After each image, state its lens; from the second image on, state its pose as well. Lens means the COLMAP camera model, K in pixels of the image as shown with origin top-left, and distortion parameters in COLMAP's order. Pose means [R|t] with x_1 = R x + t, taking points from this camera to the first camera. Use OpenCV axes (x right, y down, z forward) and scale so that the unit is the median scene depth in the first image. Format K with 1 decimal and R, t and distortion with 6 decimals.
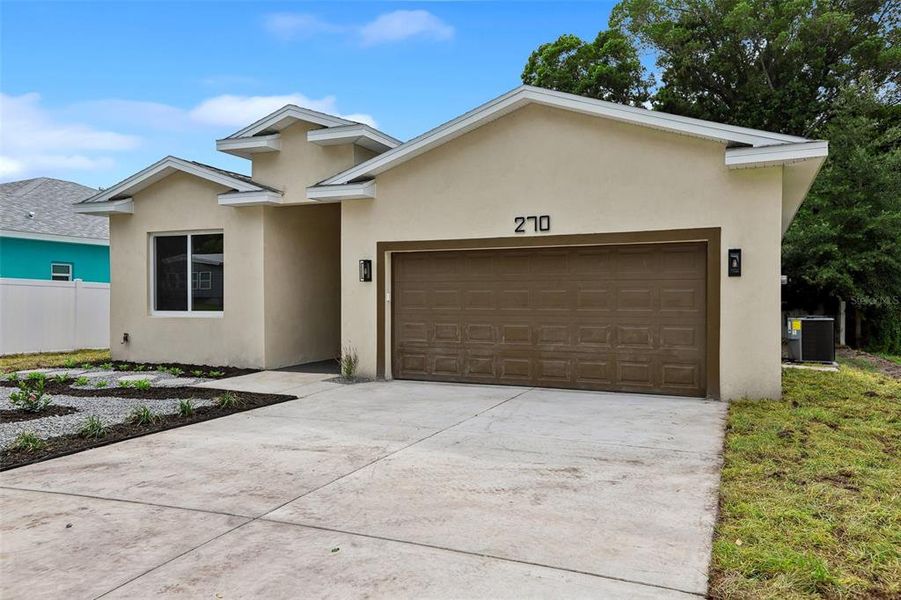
lens RADIAL K [[653.7, 0, 446.5], [0, 653.7, 301.0], [0, 0, 1]] dist [0.066223, 0.040490]
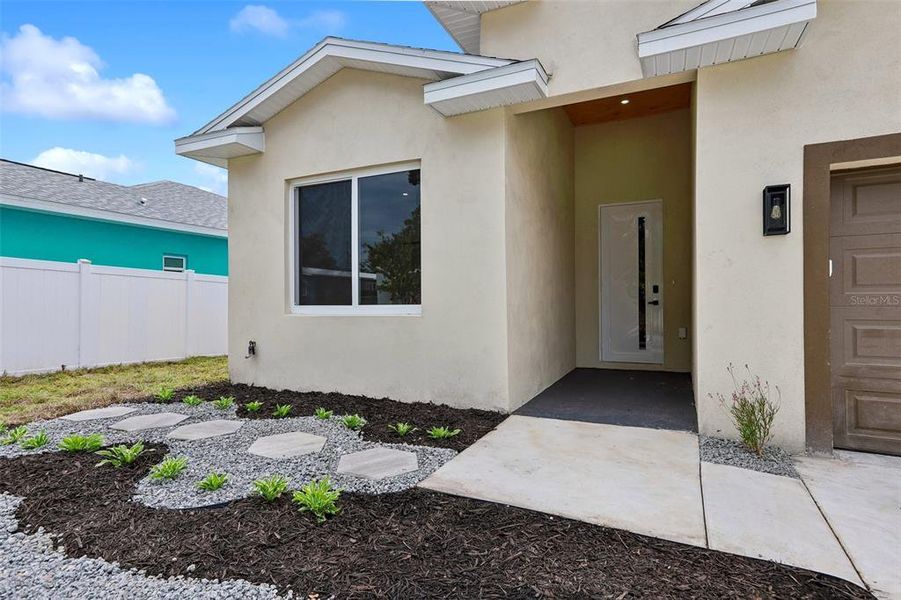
lens RADIAL K [[465.3, 0, 453.5], [0, 465.3, 305.3], [0, 0, 1]] dist [-0.009127, 0.017906]
pose [[0.999901, -0.005002, -0.013188, -0.309680], [0.004975, 0.999985, -0.002073, 0.017397], [0.013198, 0.002007, 0.999911, 0.609194]]
